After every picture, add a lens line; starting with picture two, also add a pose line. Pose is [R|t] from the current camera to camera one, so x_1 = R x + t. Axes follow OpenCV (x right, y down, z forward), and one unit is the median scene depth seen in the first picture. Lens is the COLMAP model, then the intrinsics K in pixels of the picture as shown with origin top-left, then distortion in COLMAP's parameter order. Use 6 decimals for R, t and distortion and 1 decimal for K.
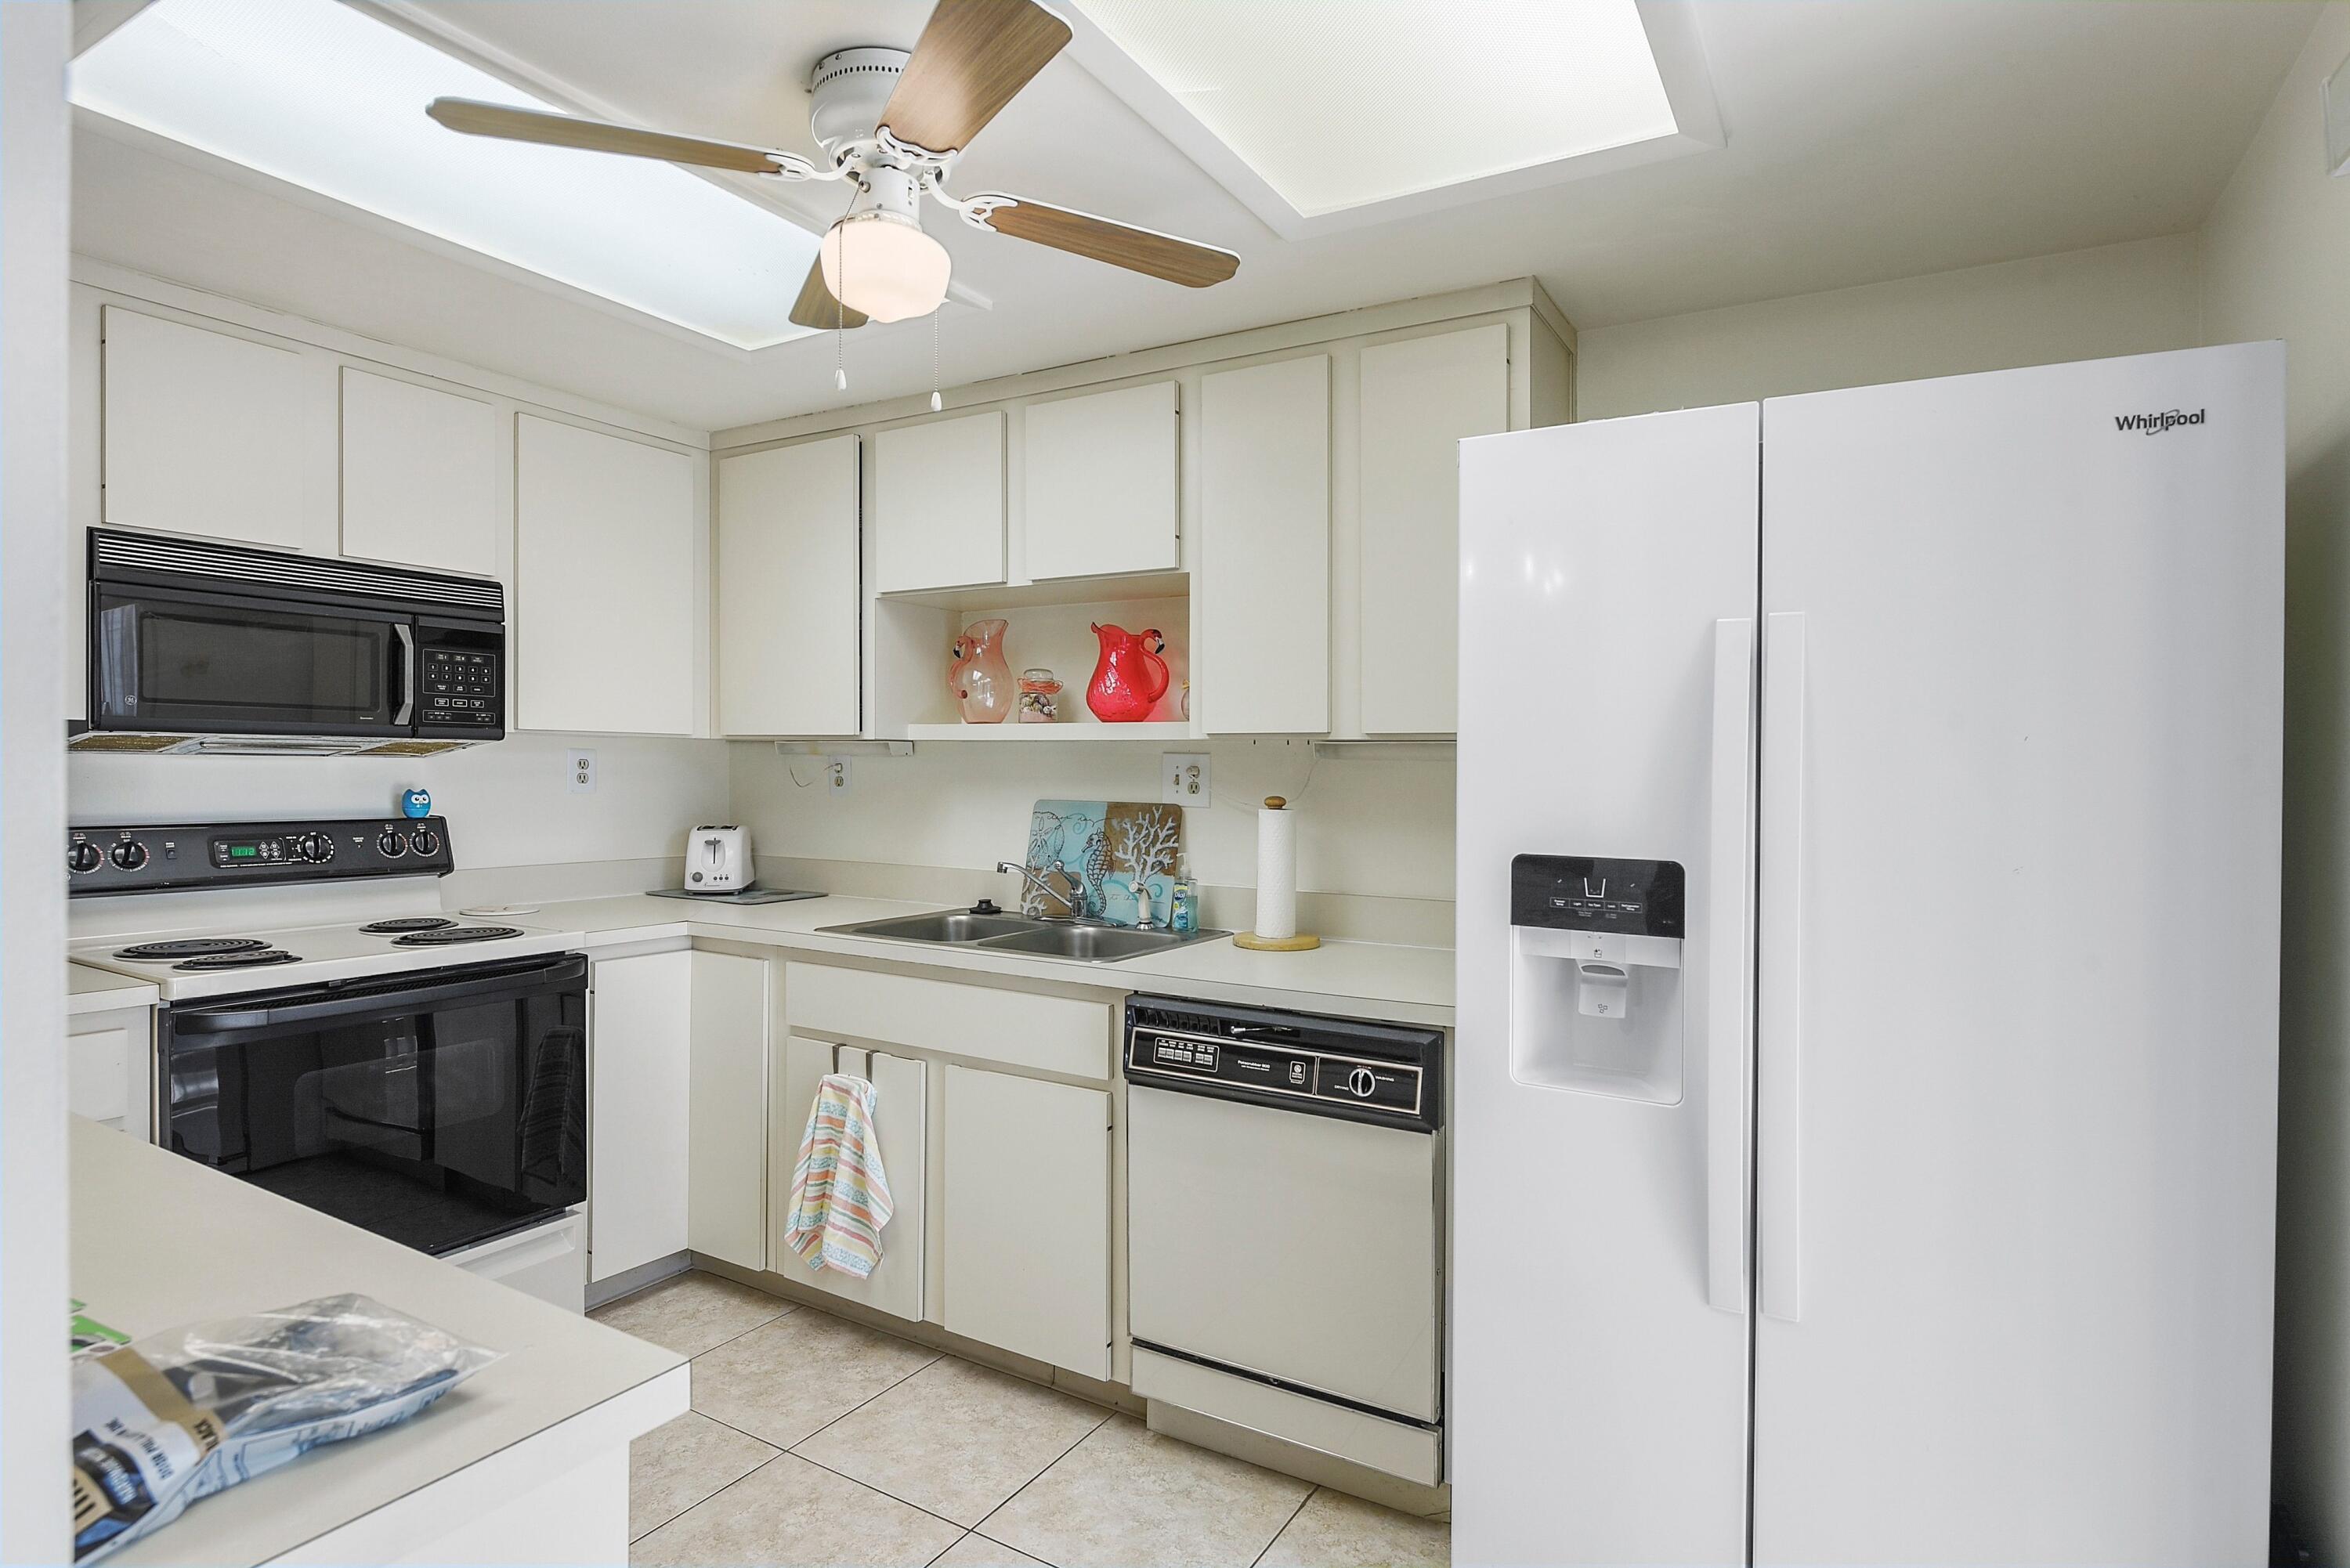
lens RADIAL K [[1213.5, 0, 1181.4], [0, 1213.5, 781.7], [0, 0, 1]] dist [-0.009687, 0.001361]
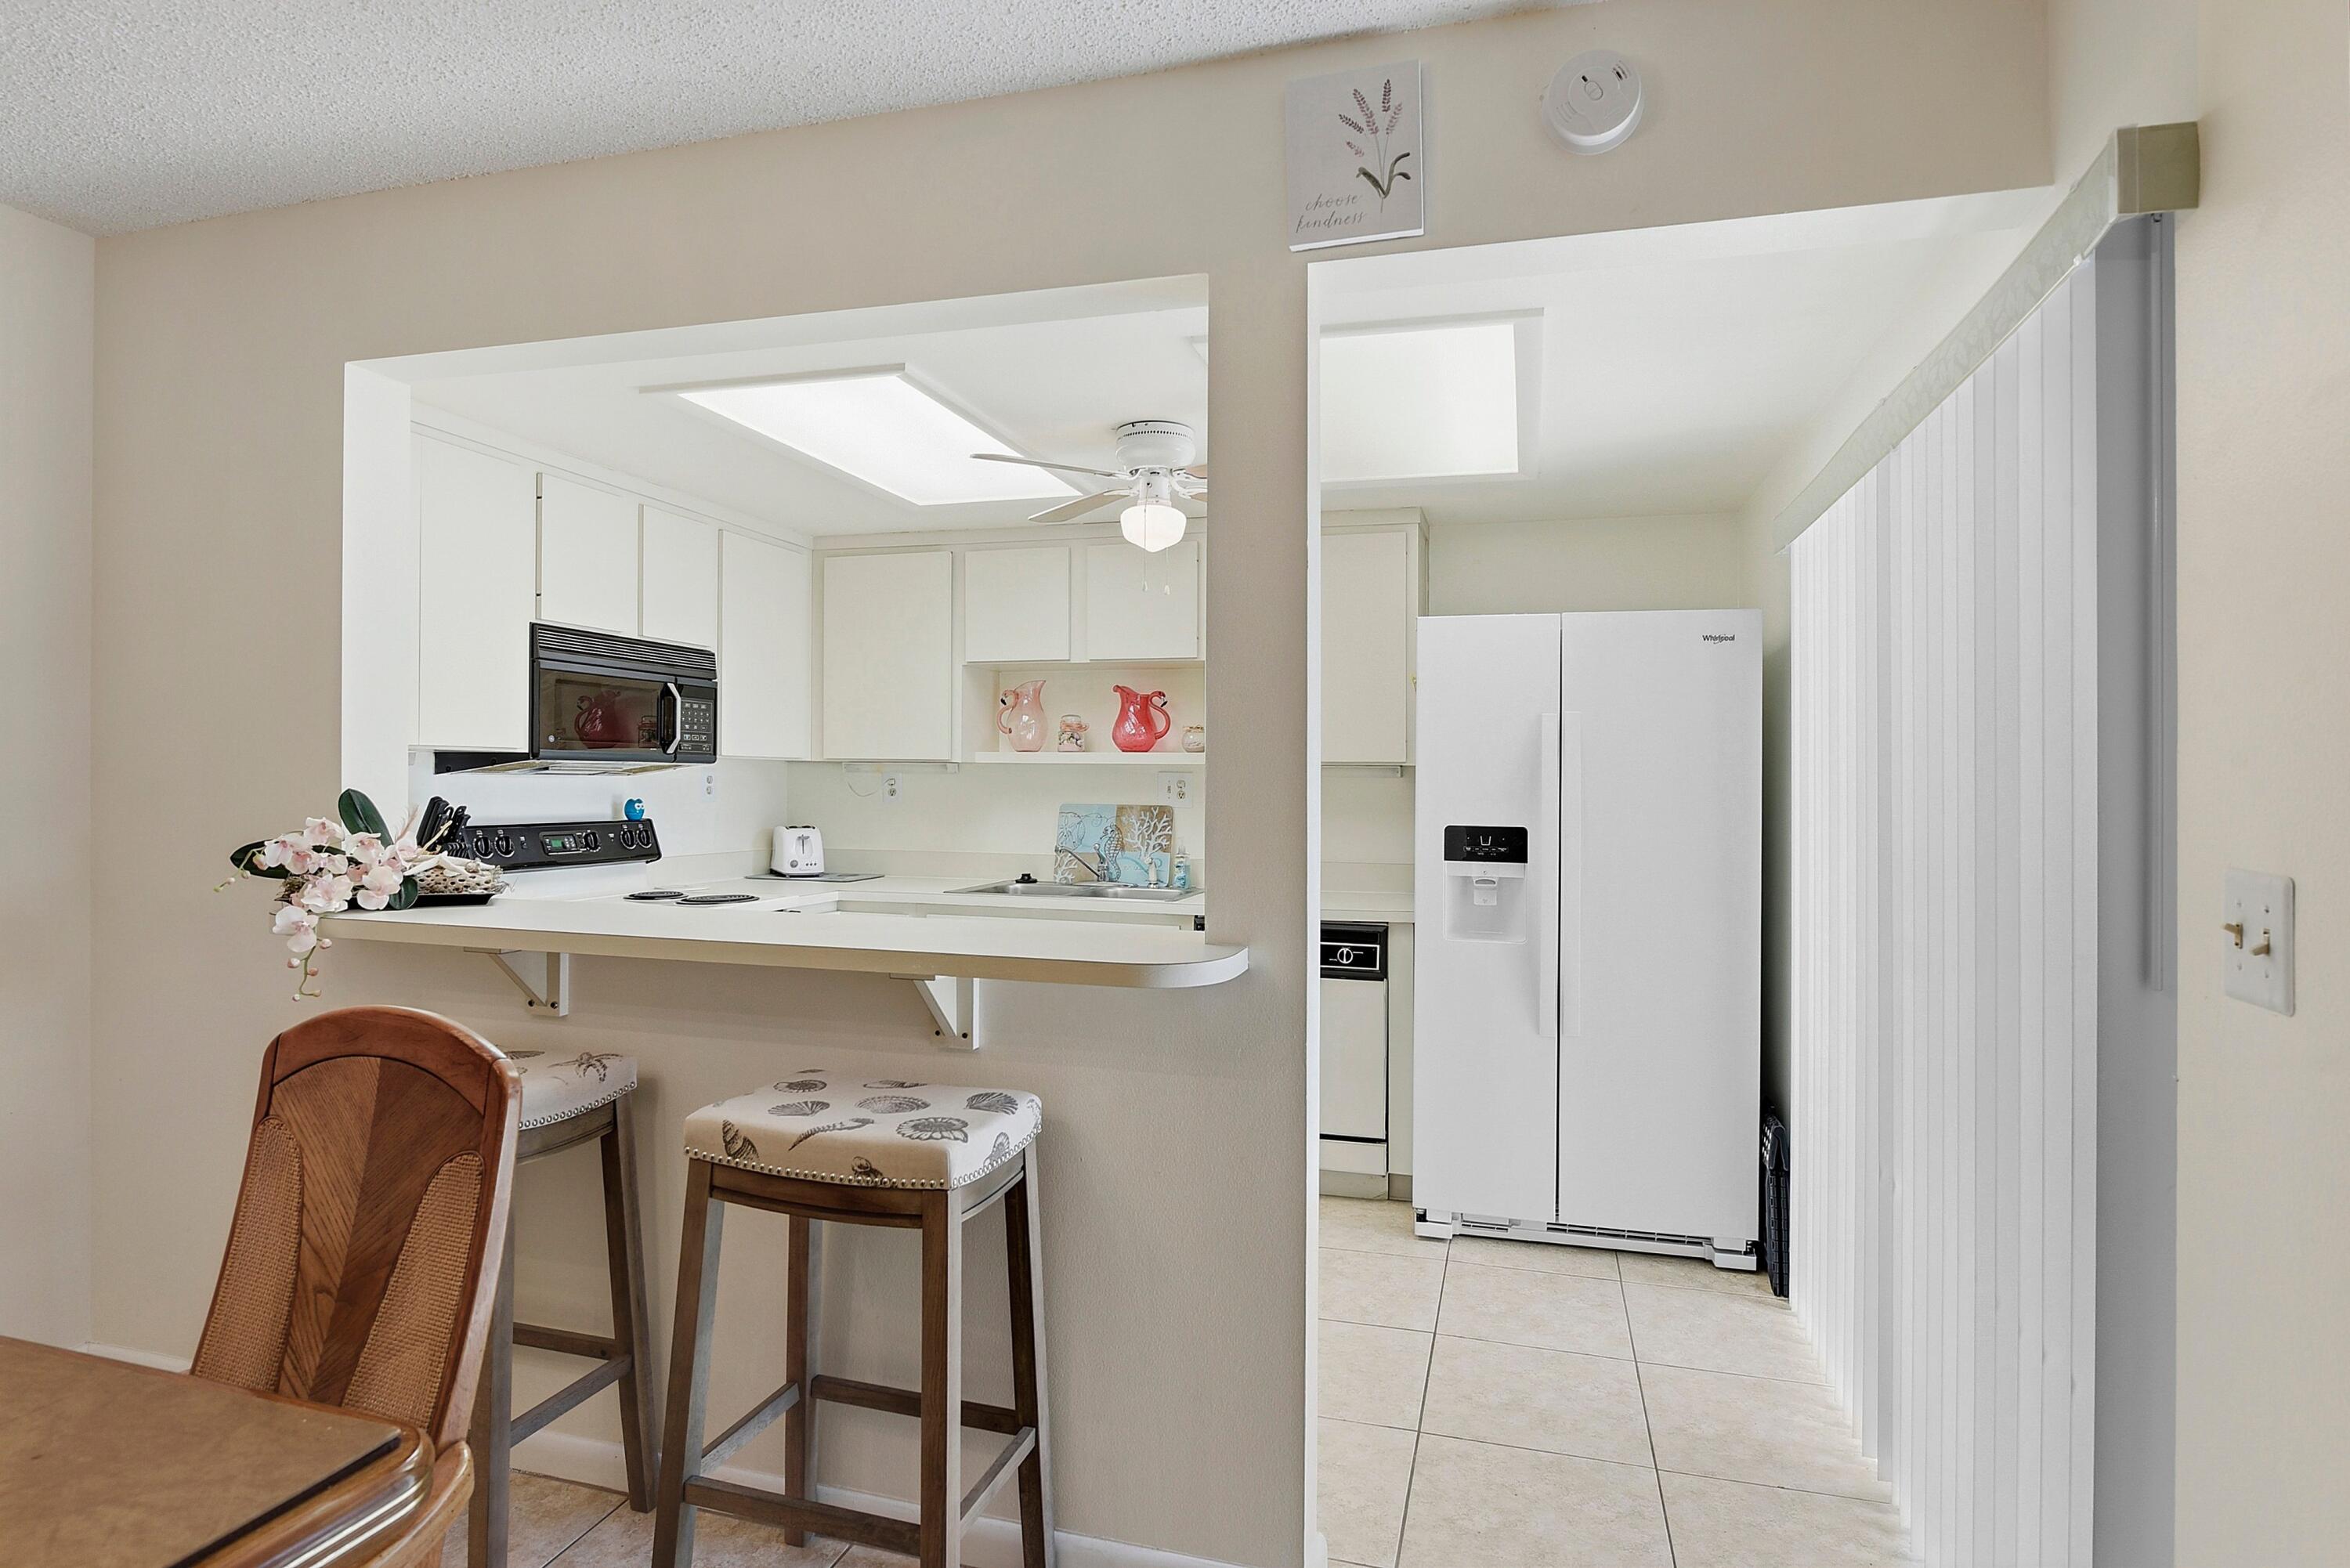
lens RADIAL K [[1213.5, 0, 1185.5], [0, 1213.5, 796.1], [0, 0, 1]] dist [-0.009687, 0.001361]
pose [[0.968313, -0.005327, 0.249682, -0.378449], [0.004593, 0.999983, 0.003521, 0.001122], [-0.249696, -0.002263, 0.968322, -0.494529]]
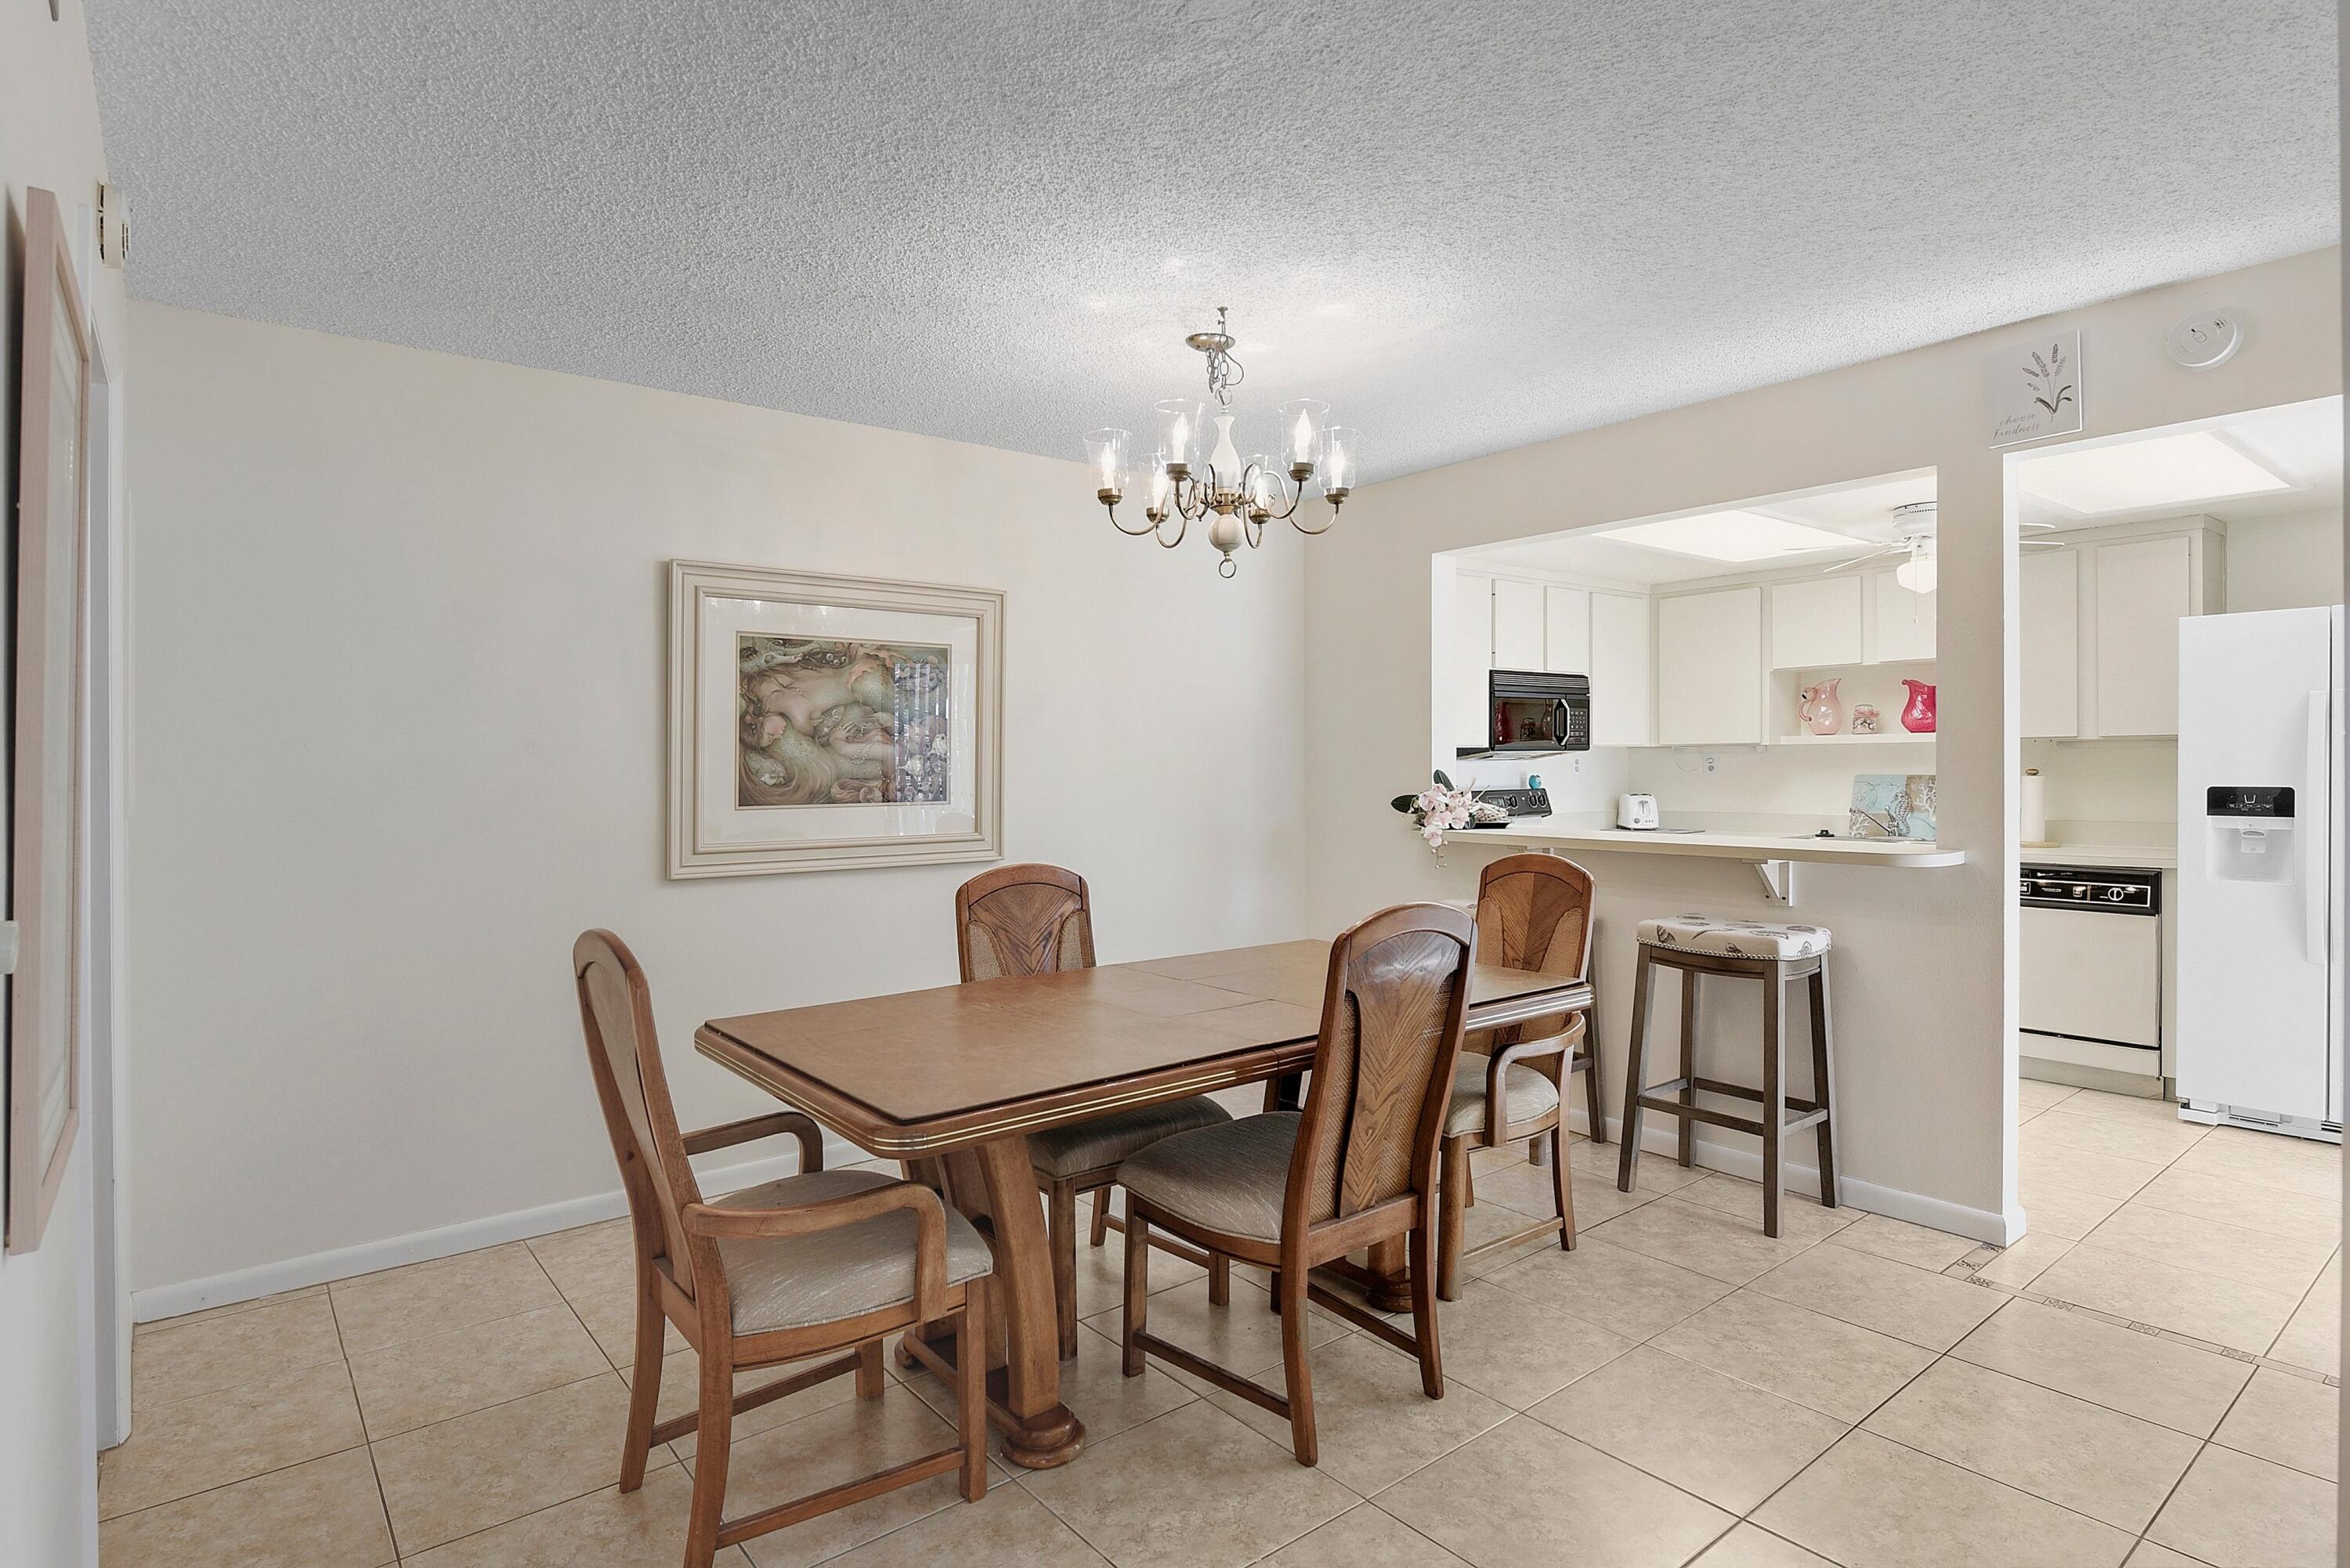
lens RADIAL K [[1213.5, 0, 1156.1], [0, 1213.5, 801.2], [0, 0, 1]] dist [-0.009687, 0.001361]
pose [[0.926444, -0.011048, -0.376271, -0.460246], [0.018212, 0.999714, 0.015487, 0.007014], [0.375993, -0.021201, 0.926380, -1.217779]]
